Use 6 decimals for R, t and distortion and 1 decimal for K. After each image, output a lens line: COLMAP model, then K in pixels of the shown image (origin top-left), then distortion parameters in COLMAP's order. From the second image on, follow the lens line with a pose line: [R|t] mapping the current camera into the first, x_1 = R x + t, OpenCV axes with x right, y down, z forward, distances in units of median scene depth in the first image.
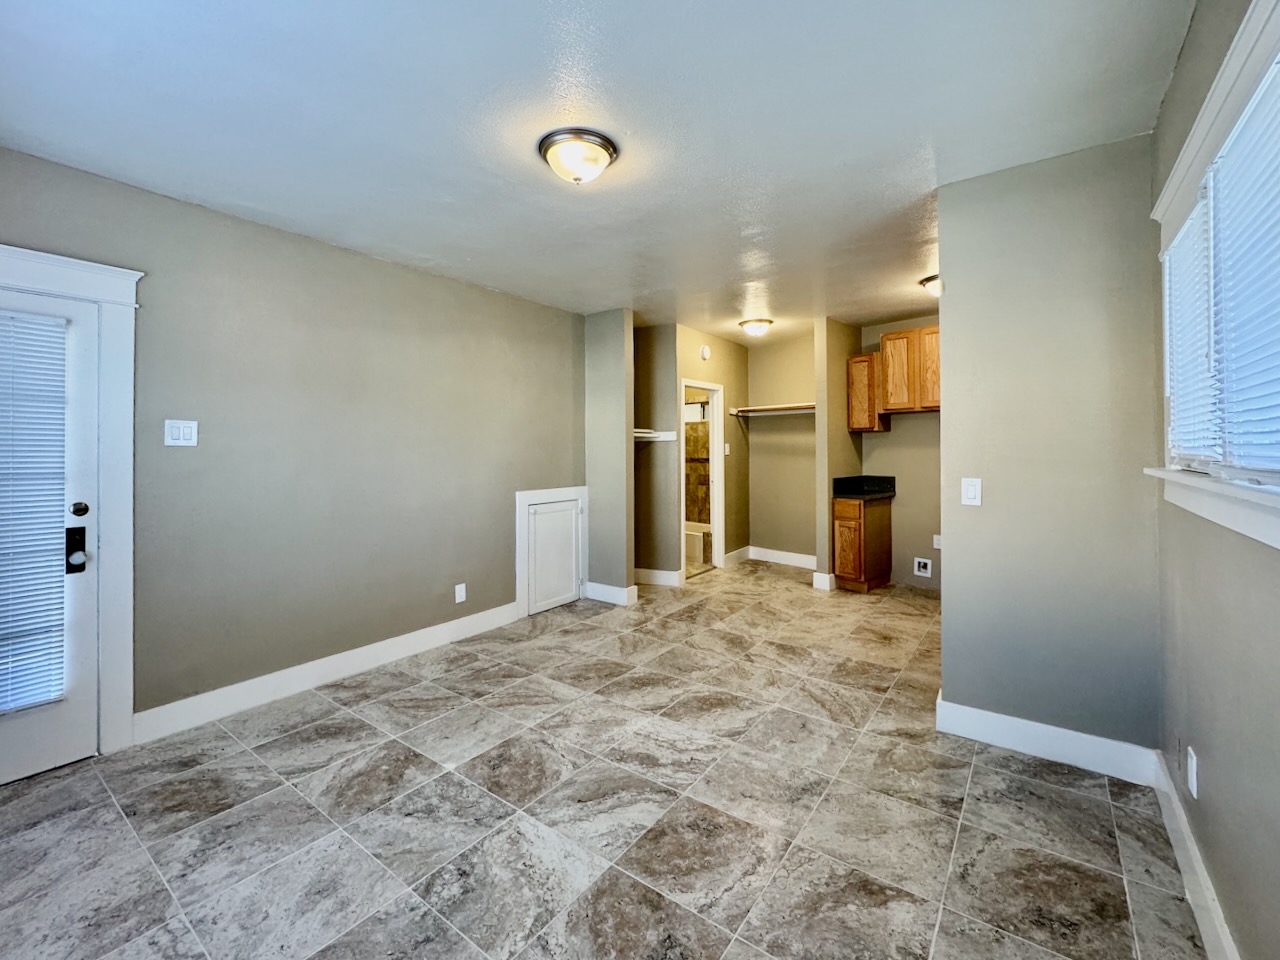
lens RADIAL K [[546.0, 0, 637.3], [0, 546.0, 446.7], [0, 0, 1]] dist [-0.001140, -0.000112]
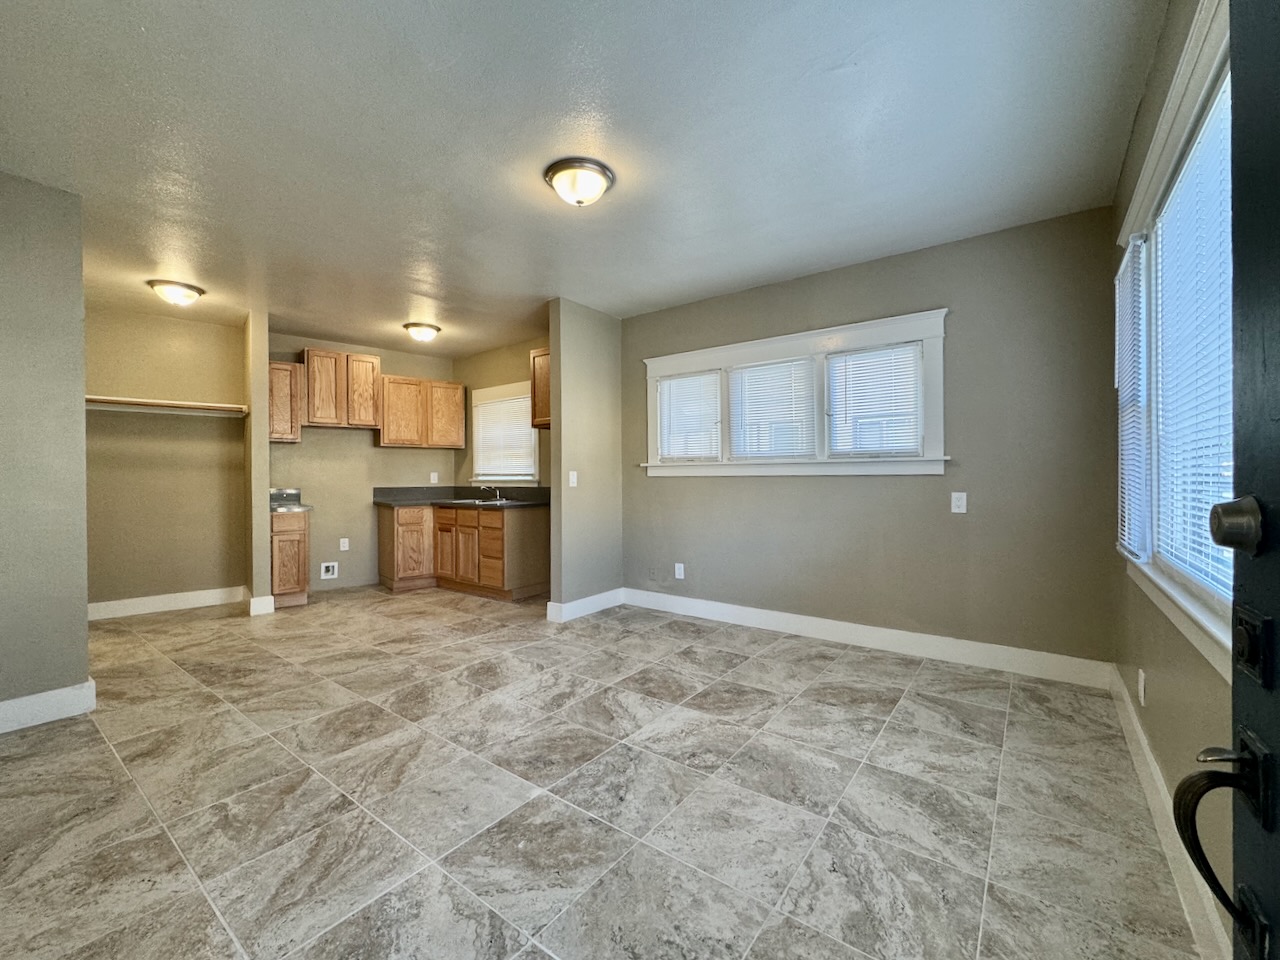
lens RADIAL K [[526.0, 0, 640.0], [0, 526.0, 480.0], [0, 0, 1]] dist [-0.000905, -0.000011]
pose [[0.006187, 0.000921, 0.999980, -0.955291], [0.001828, 0.999998, -0.000932, 0.076646], [-0.999979, 0.001834, 0.006185, 0.677746]]
